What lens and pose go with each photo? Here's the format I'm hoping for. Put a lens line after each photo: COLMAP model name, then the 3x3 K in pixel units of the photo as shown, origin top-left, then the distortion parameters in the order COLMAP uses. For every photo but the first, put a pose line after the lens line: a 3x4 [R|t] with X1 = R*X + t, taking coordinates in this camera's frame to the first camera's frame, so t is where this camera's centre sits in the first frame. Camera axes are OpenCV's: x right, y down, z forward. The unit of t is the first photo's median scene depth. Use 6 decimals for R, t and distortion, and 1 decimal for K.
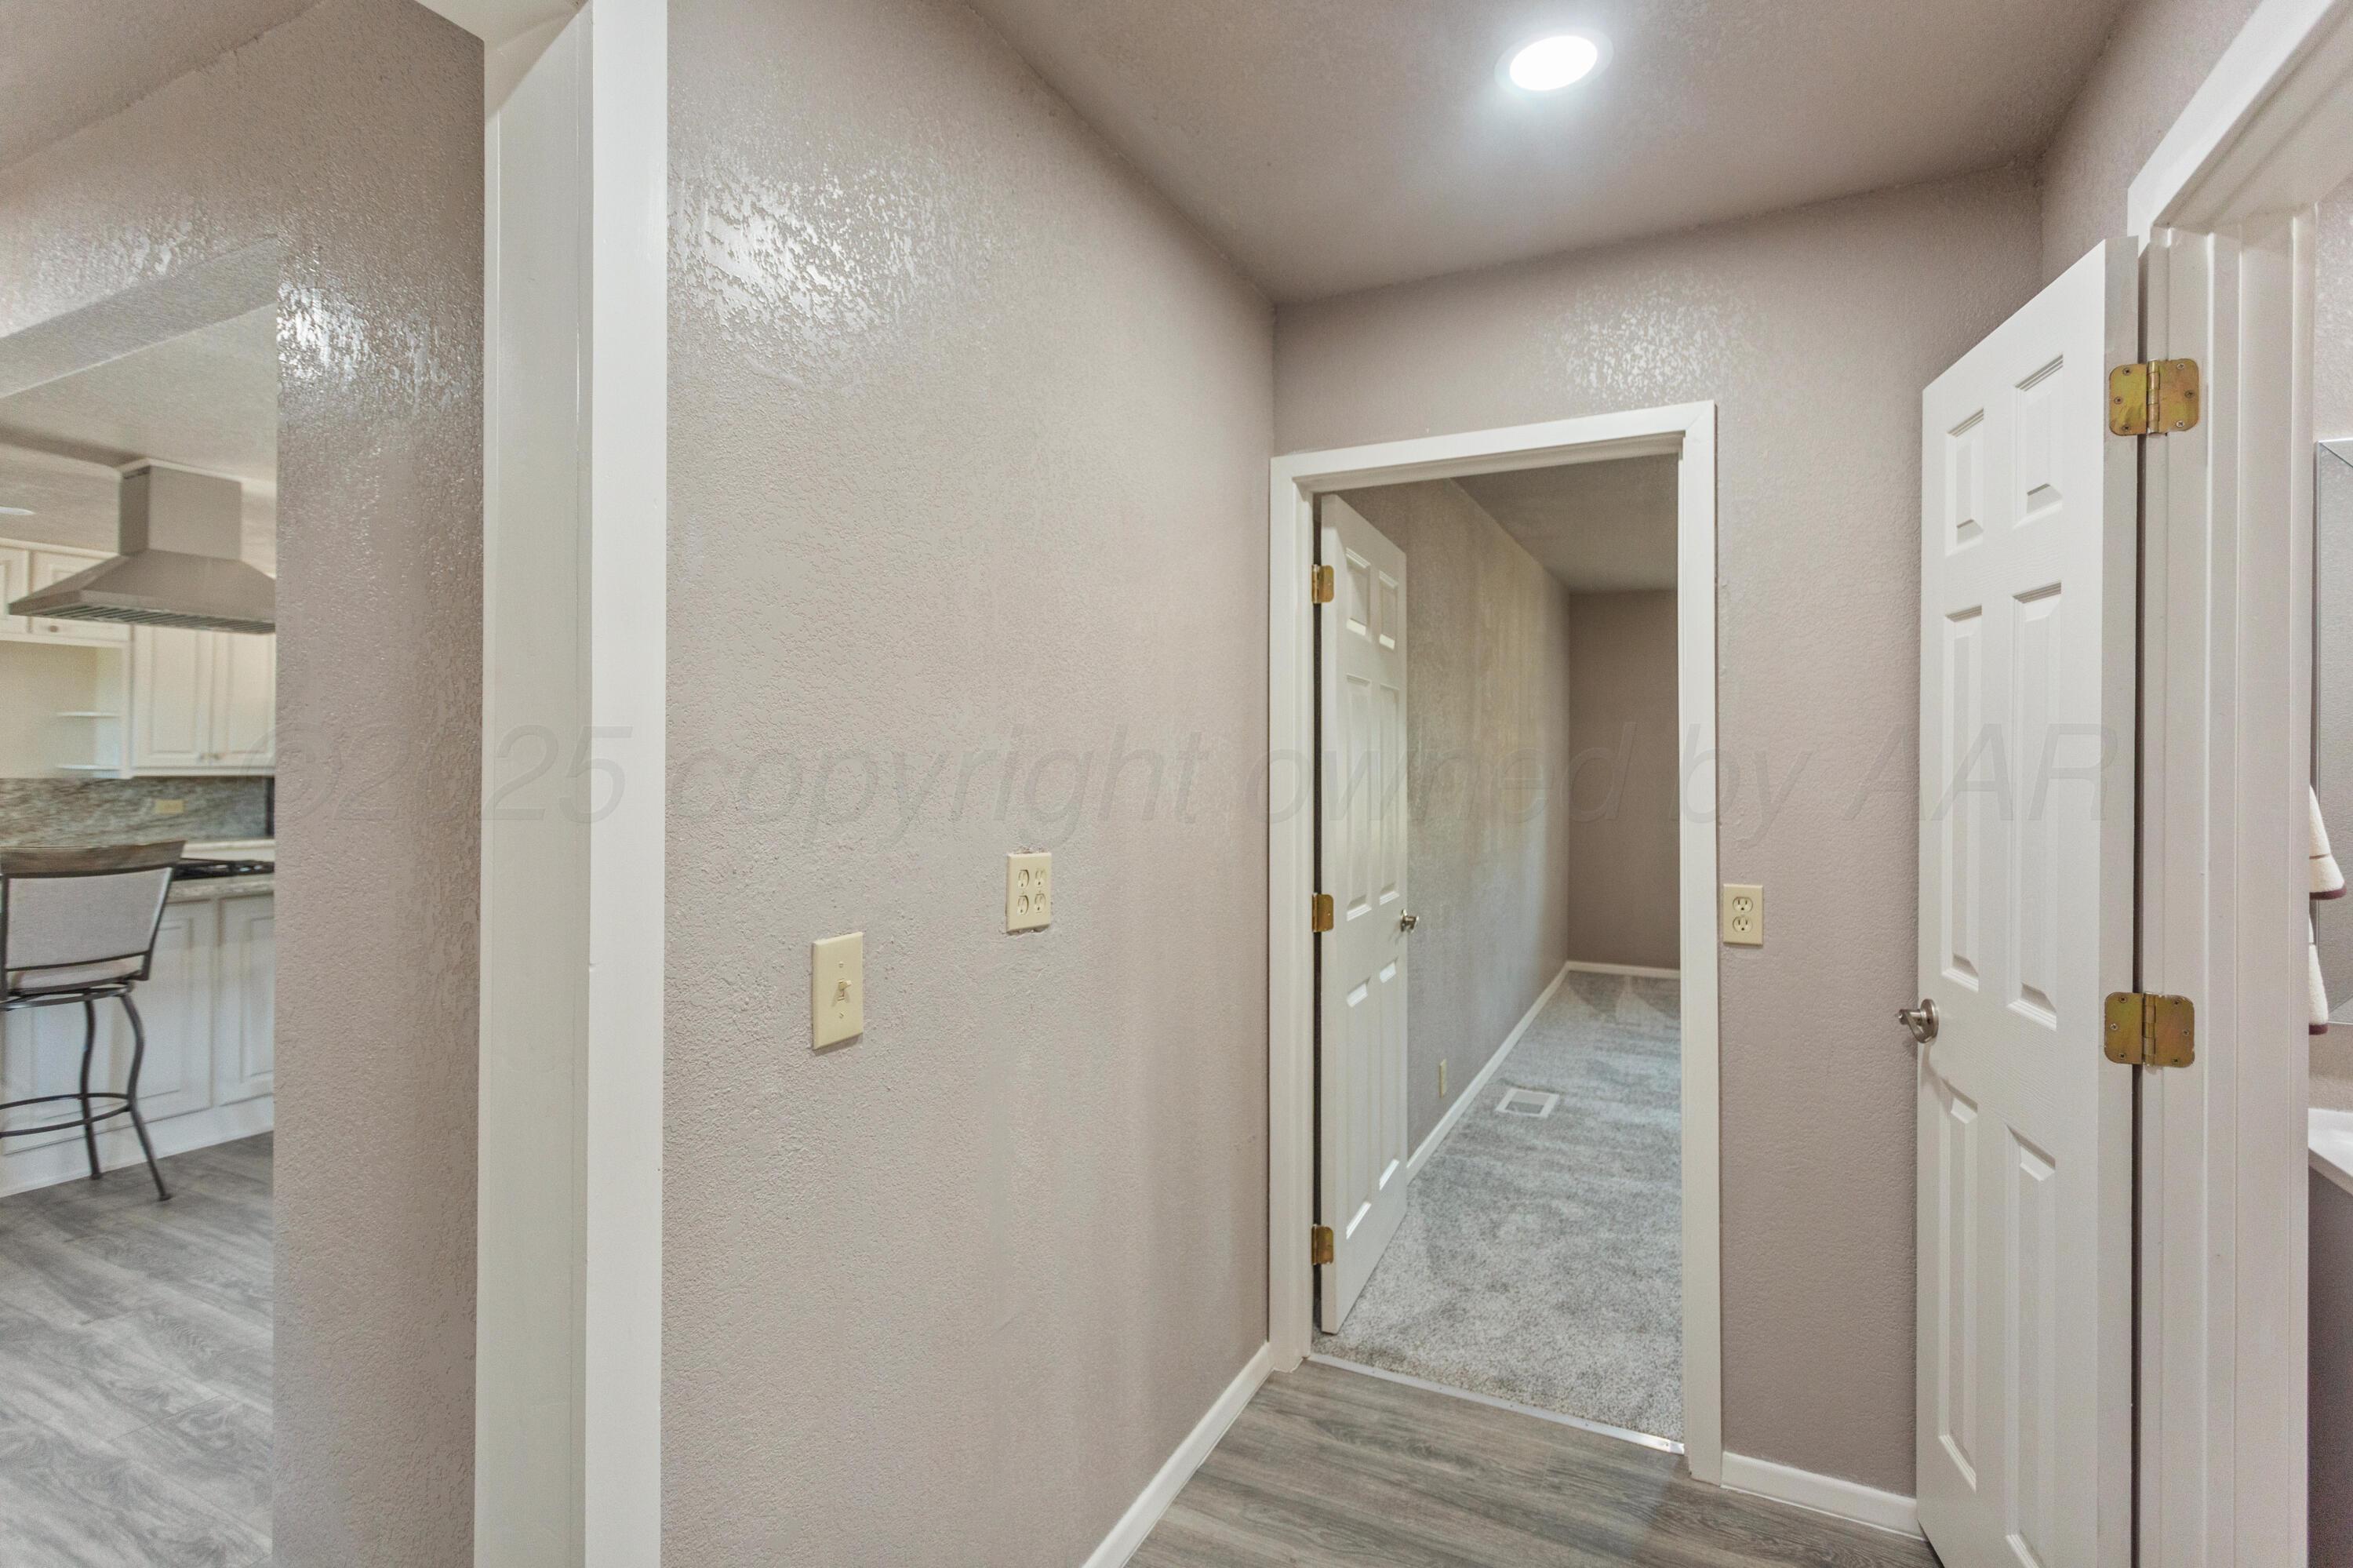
lens RADIAL K [[1114.6, 0, 1174.0], [0, 1114.6, 755.0], [0, 0, 1]] dist [0.002587, -0.000355]
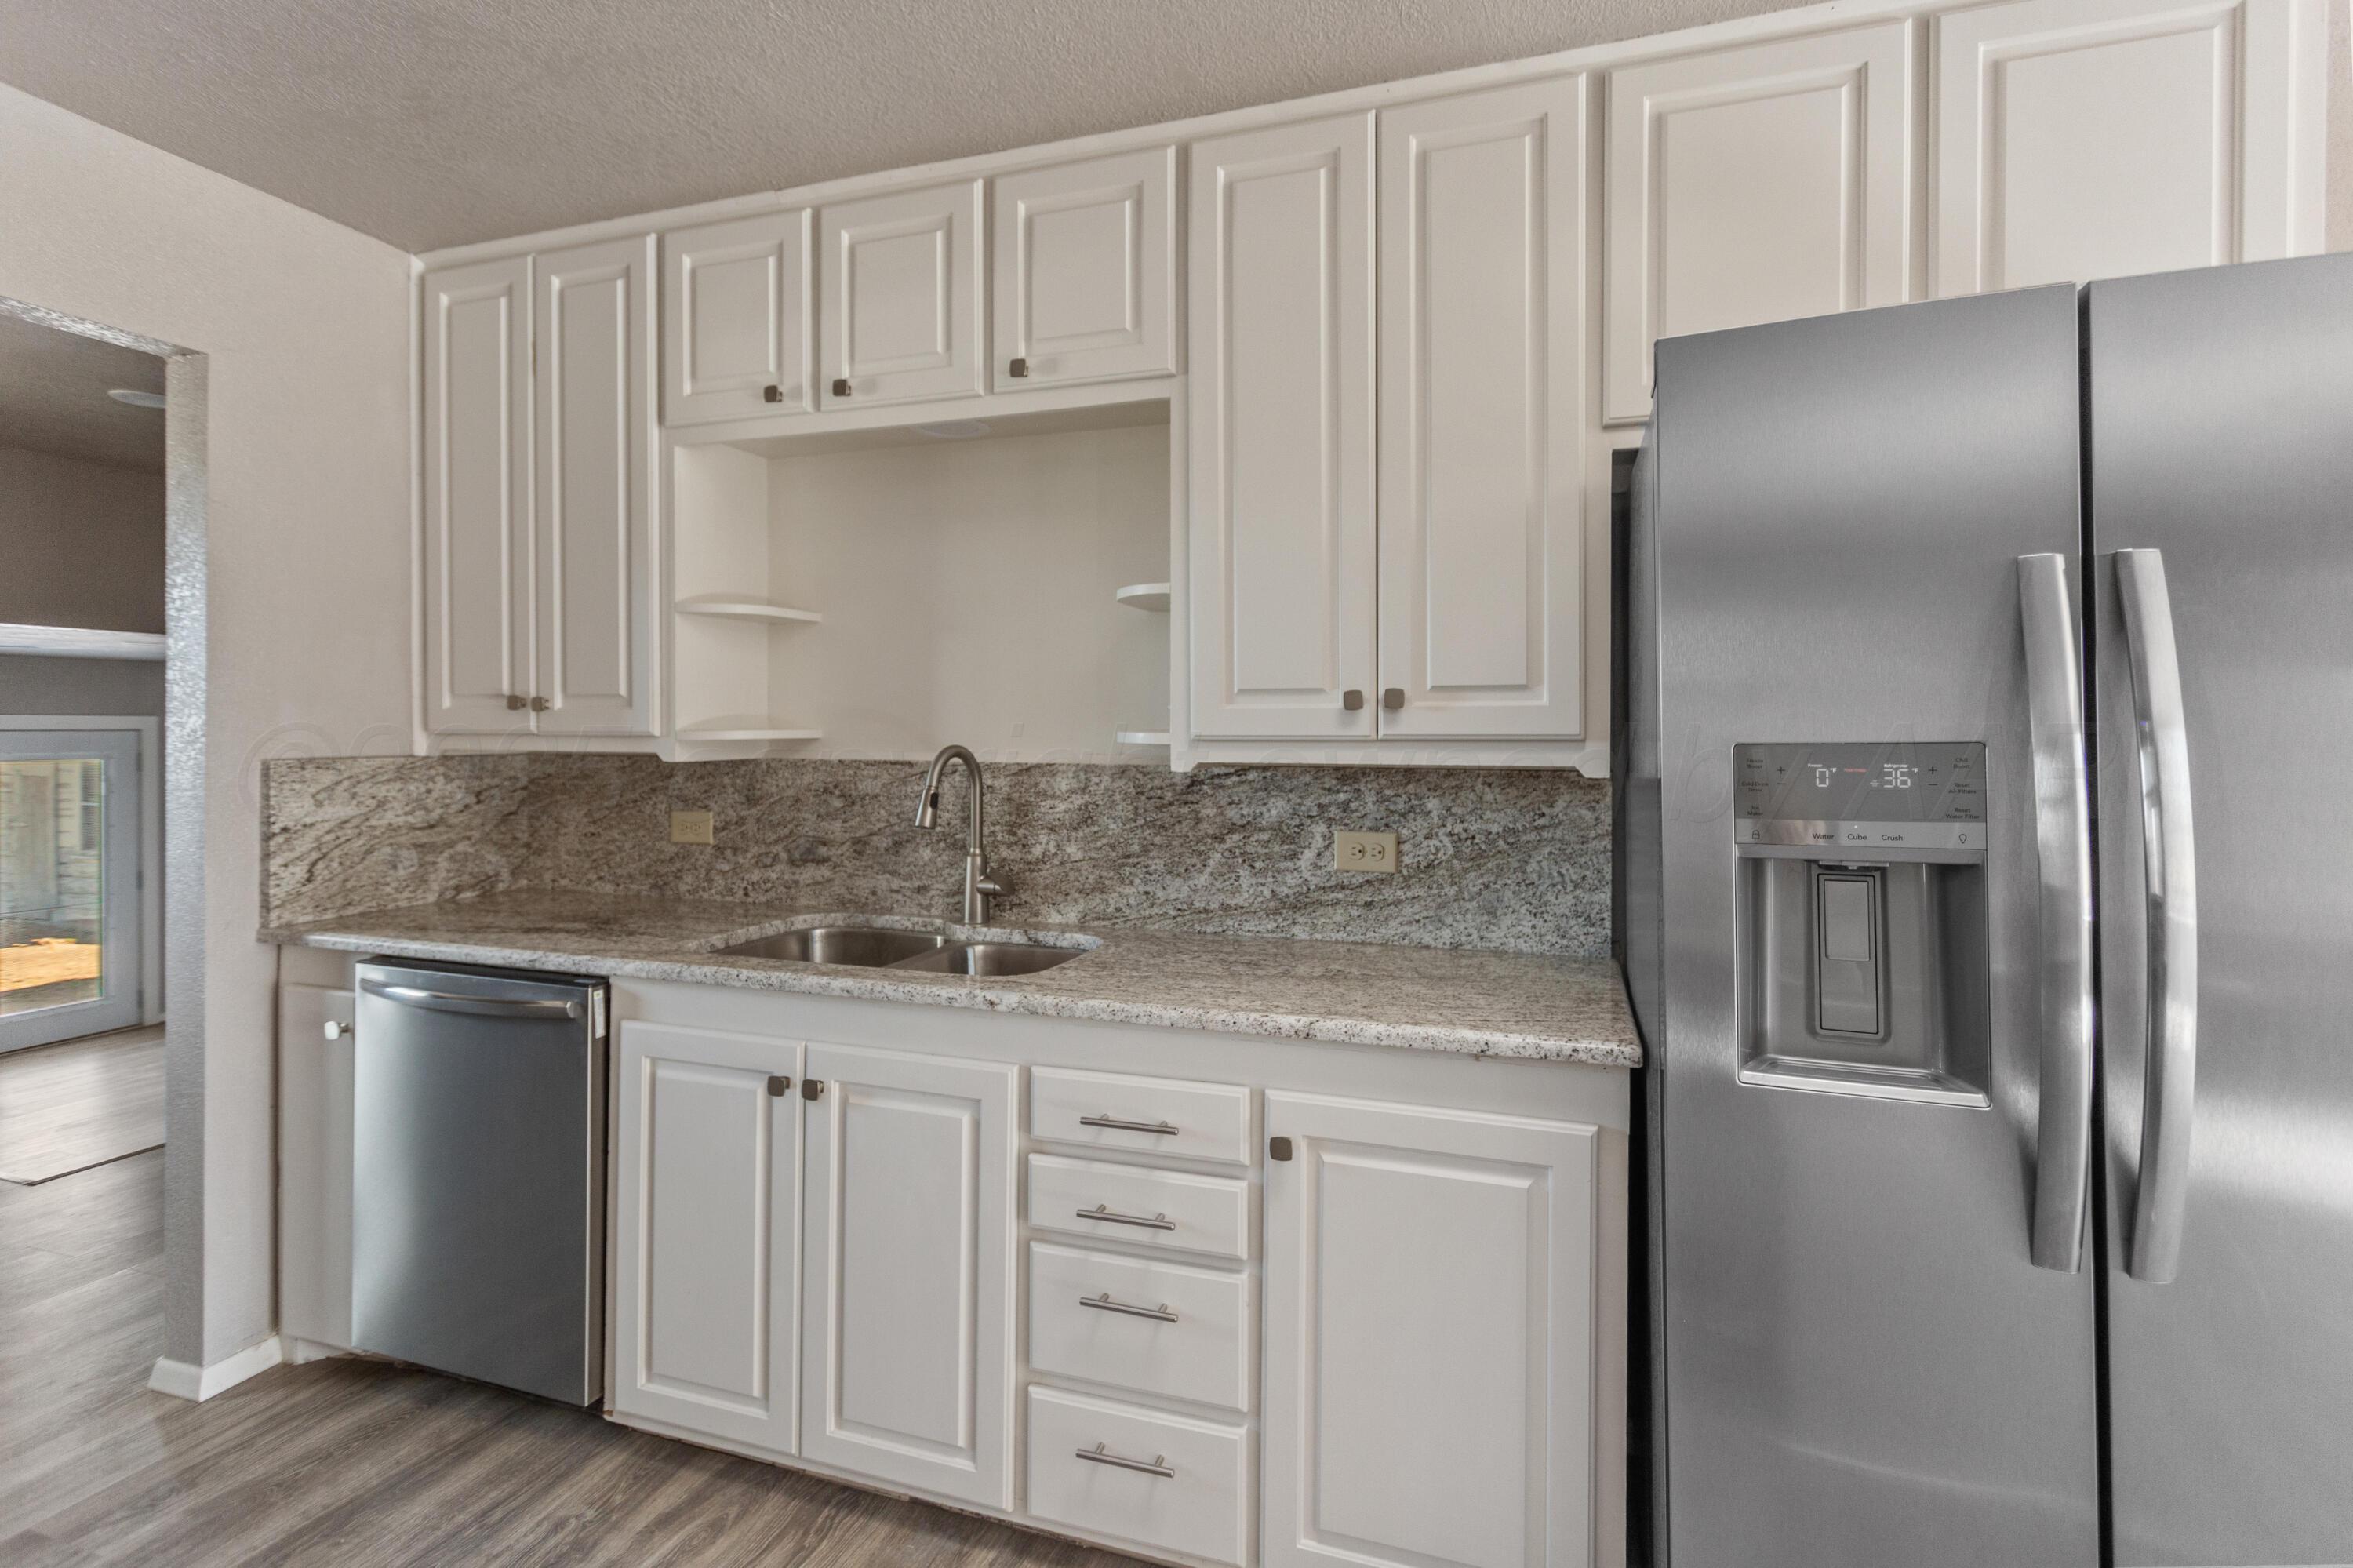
lens RADIAL K [[1125.5, 0, 1179.1], [0, 1125.5, 732.4], [0, 0, 1]] dist [-0.004857, -0.000170]
pose [[0.134083, -0.002300, -0.990967, -0.606996], [0.004923, 0.999987, -0.001655, 0.009858], [0.990958, -0.004657, 0.134092, 0.978321]]
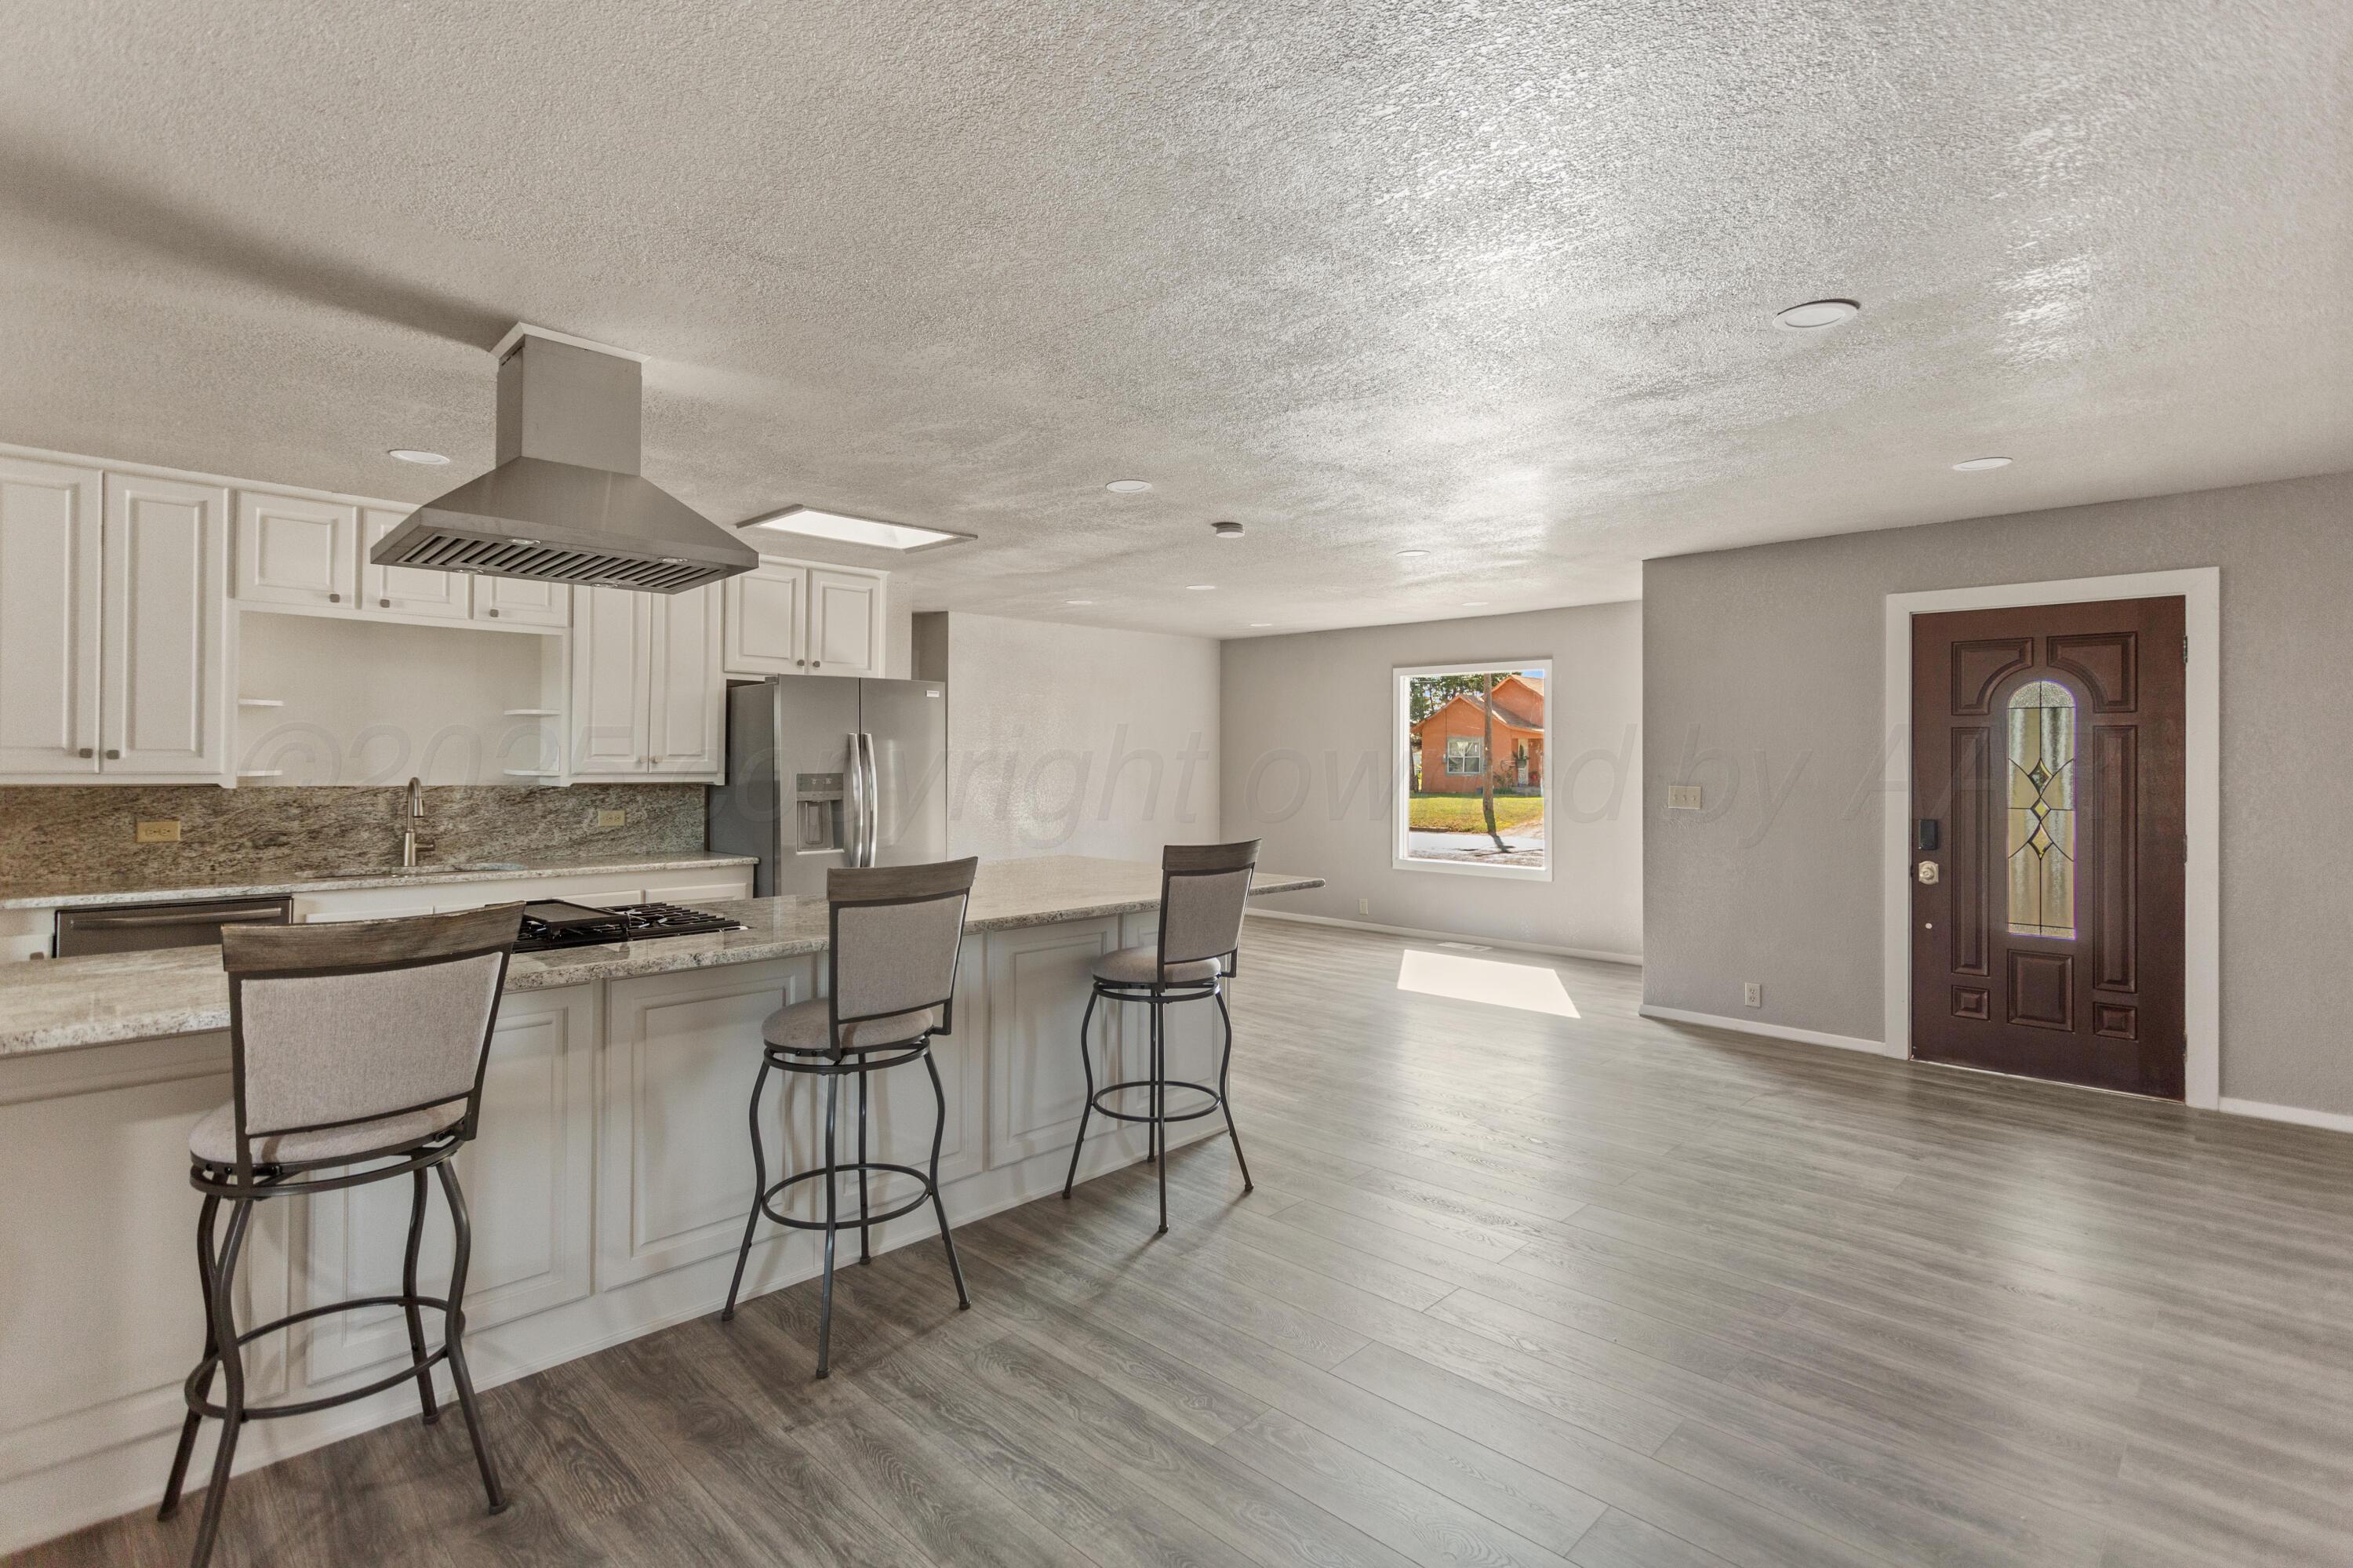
lens RADIAL K [[1114.6, 0, 1174.0], [0, 1114.6, 755.0], [0, 0, 1]] dist [0.002587, -0.000355]
pose [[0.951759, -0.001824, -0.306840, -0.231325], [0.000804, 0.999994, -0.003449, 0.000215], [0.306845, 0.003036, 0.951755, 0.331653]]
